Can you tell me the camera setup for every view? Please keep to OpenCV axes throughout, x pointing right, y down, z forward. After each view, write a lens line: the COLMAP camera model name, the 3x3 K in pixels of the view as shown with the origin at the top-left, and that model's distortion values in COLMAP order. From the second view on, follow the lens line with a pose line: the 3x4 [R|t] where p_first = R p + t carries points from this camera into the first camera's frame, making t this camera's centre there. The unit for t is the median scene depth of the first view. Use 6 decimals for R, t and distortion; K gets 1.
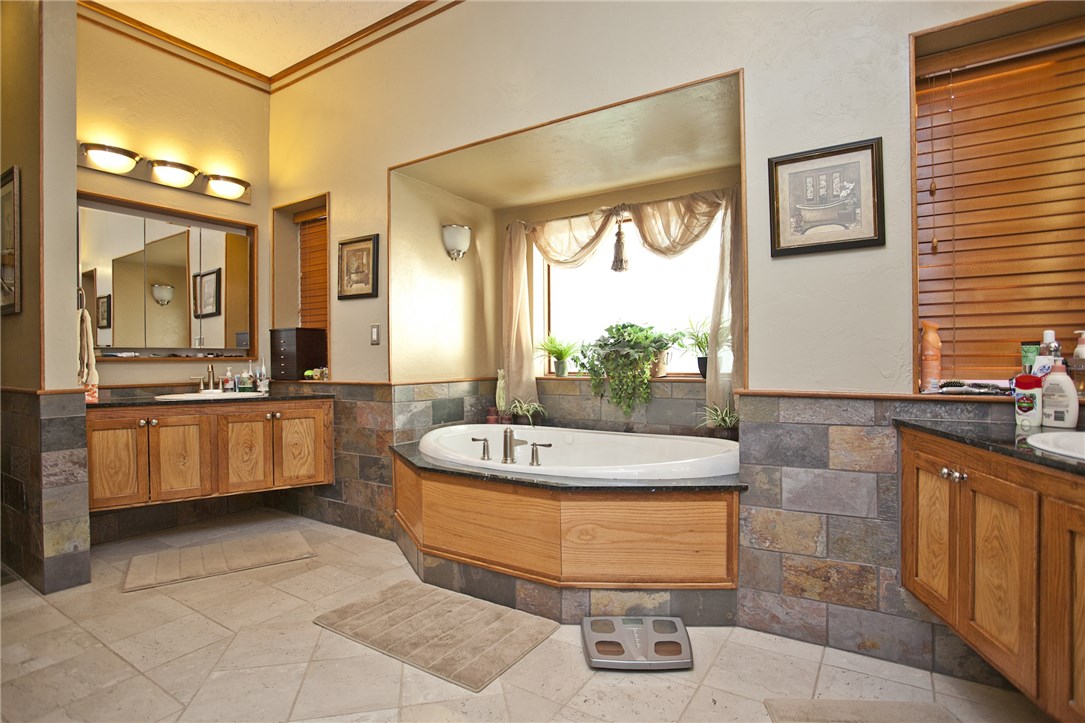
lens RADIAL K [[535.5, 0, 543.0], [0, 535.5, 359.2], [0, 0, 1]] dist [-0.046044, 0.003077]
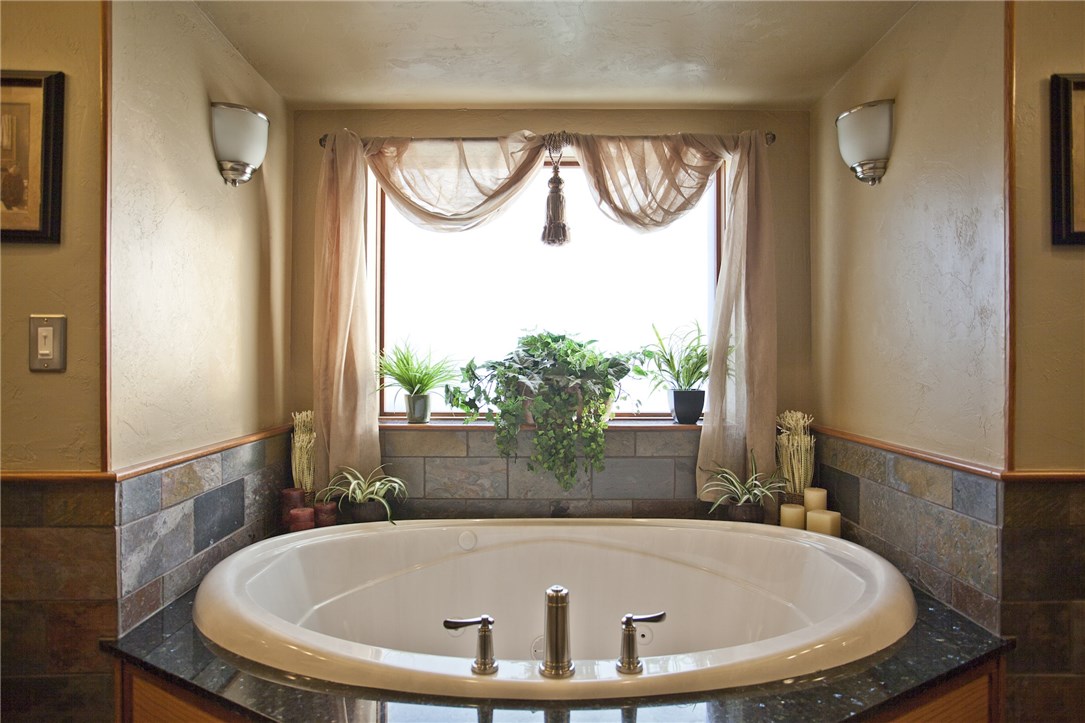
lens RADIAL K [[624.7, 0, 540.3], [0, 624.7, 363.0], [0, 0, 1]] dist [-0.021531, 0.003005]
pose [[0.843665, 0.008578, 0.536801, -0.242191], [-0.006690, 0.999963, -0.005464, -0.031033], [-0.536828, 0.001018, 0.843691, 0.431257]]
